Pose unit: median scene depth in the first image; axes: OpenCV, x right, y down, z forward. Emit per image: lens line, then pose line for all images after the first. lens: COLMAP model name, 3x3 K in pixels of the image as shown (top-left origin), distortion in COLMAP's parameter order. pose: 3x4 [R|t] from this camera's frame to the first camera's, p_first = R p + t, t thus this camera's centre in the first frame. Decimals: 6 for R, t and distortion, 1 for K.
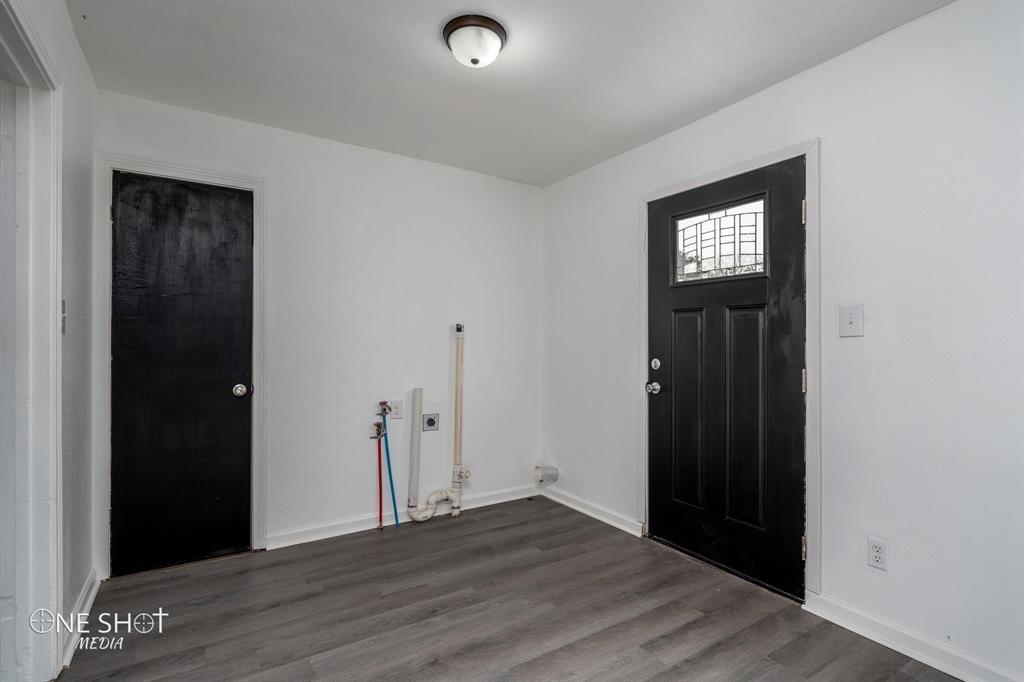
lens RADIAL K [[492.5, 0, 546.4], [0, 492.5, 341.5], [0, 0, 1]] dist [0.000887, 0.000282]
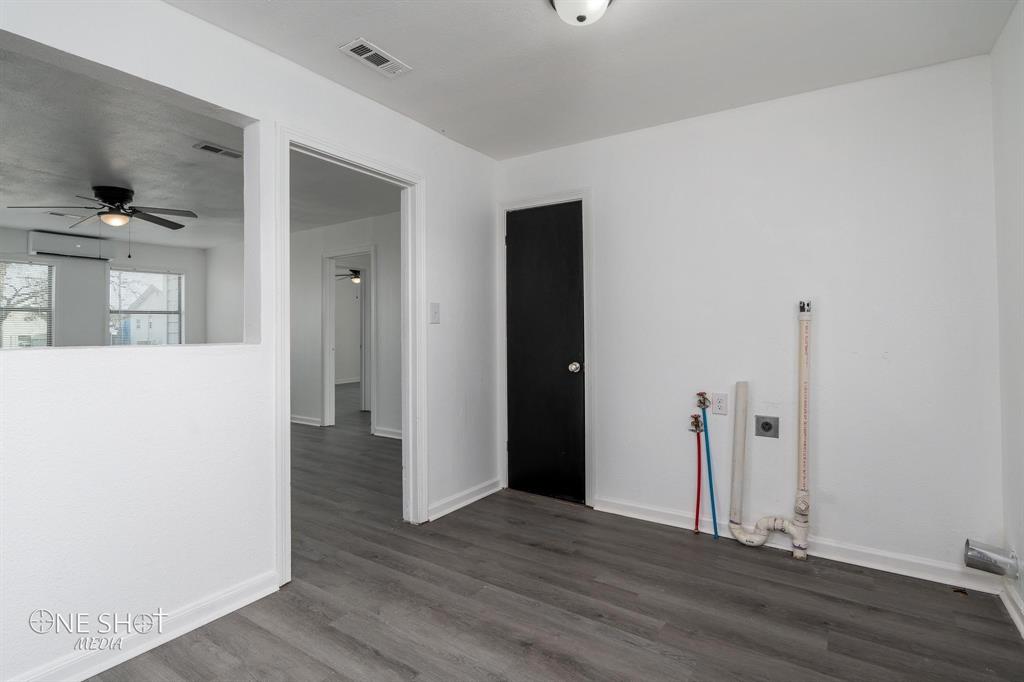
lens RADIAL K [[504.8, 0, 485.3], [0, 504.8, 323.6], [0, 0, 1]] dist [0.000563, 0.000403]
pose [[0.358348, -0.016918, -0.933435, 0.391532], [0.008295, 0.999854, -0.014938, 0.006776], [0.933551, -0.002390, 0.358436, 0.303832]]
